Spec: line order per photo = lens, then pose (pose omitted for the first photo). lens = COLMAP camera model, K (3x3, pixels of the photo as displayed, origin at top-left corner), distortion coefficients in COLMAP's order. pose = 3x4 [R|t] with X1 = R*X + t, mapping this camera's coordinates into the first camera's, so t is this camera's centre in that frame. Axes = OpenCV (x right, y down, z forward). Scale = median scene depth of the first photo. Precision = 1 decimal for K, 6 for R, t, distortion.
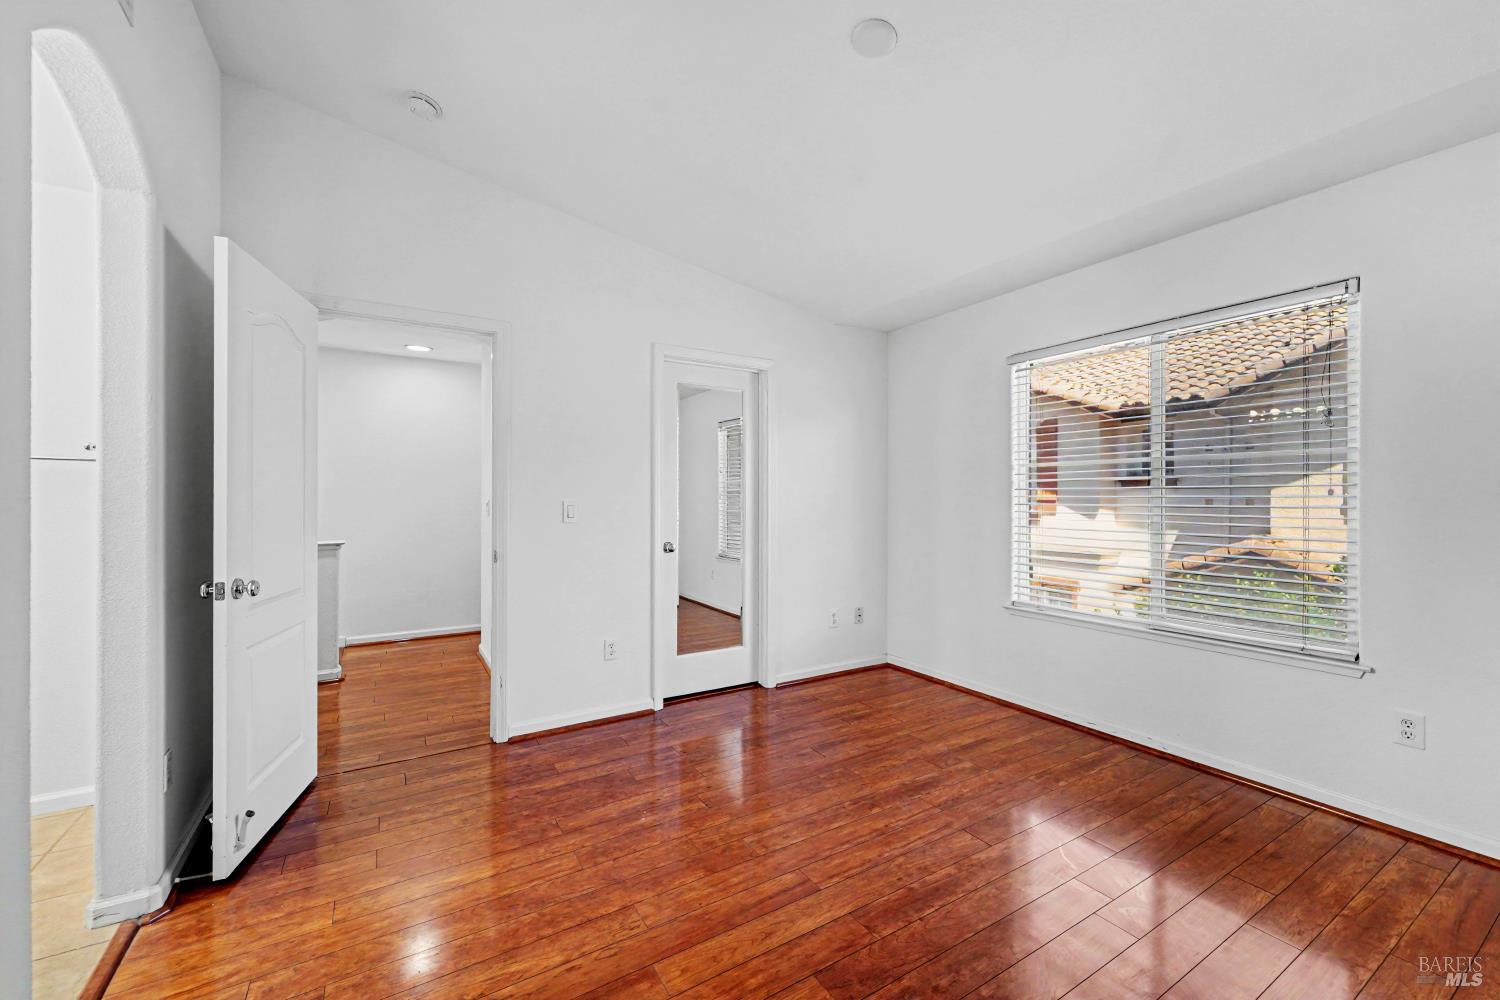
lens RADIAL K [[602.0, 0, 755.0], [0, 602.0, 498.5], [0, 0, 1]] dist [0.004965, -0.002346]
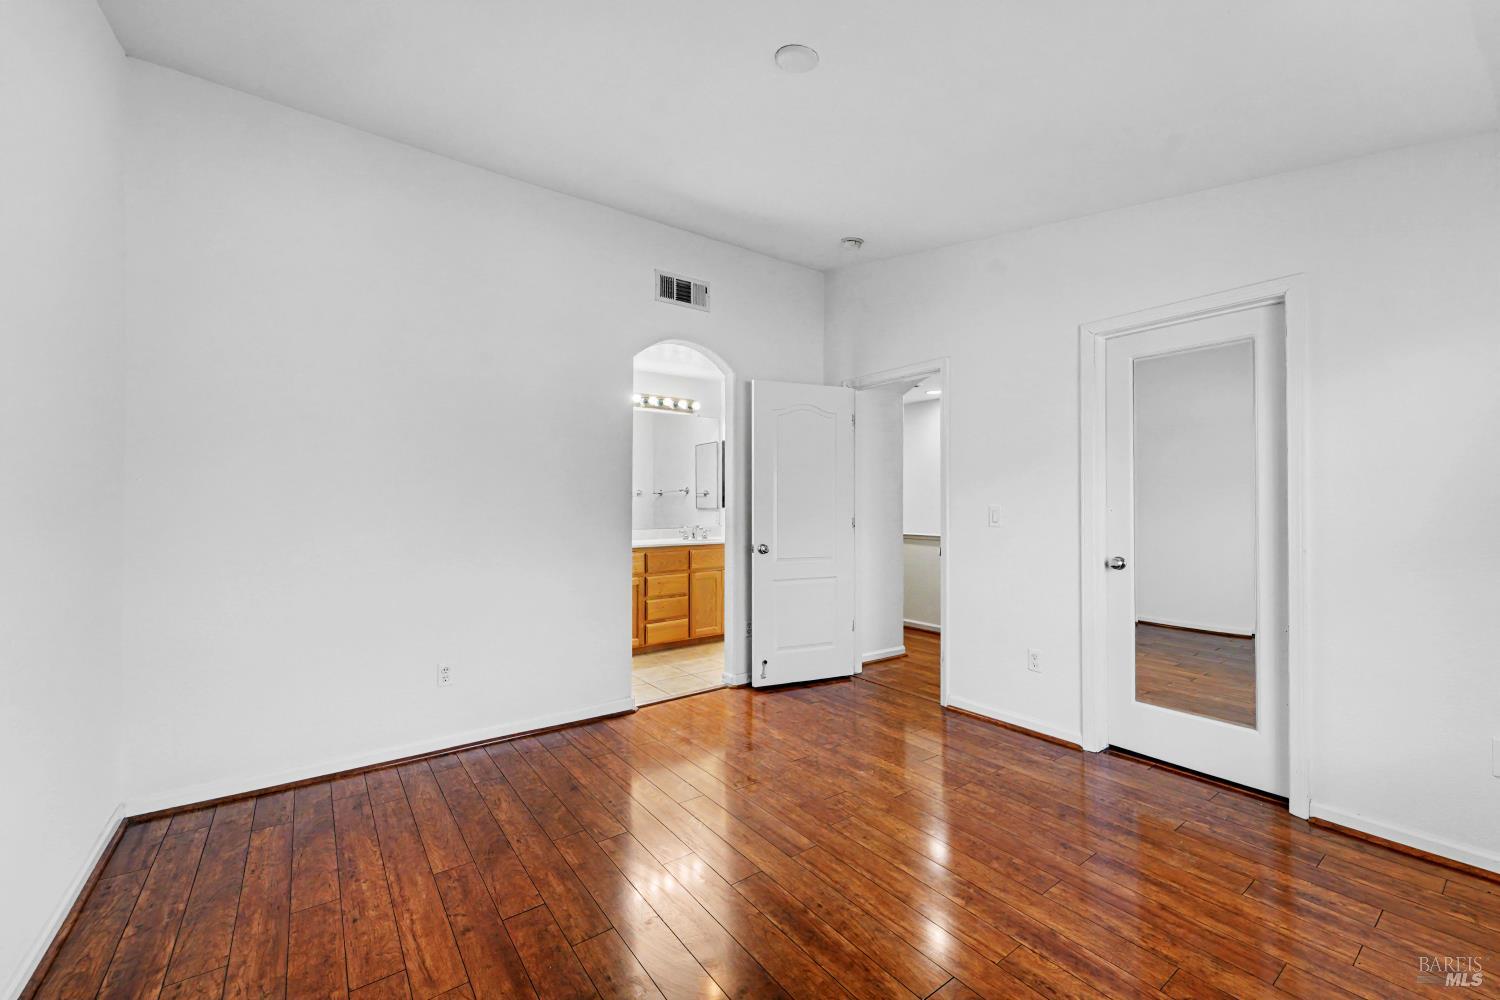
lens RADIAL K [[602.0, 0, 755.0], [0, 602.0, 498.5], [0, 0, 1]] dist [0.004965, -0.002346]
pose [[0.084138, -0.010590, -0.996398, 0.932279], [0.002232, 0.999943, -0.010439, 0.000954], [0.996452, -0.001346, 0.084157, 0.646561]]
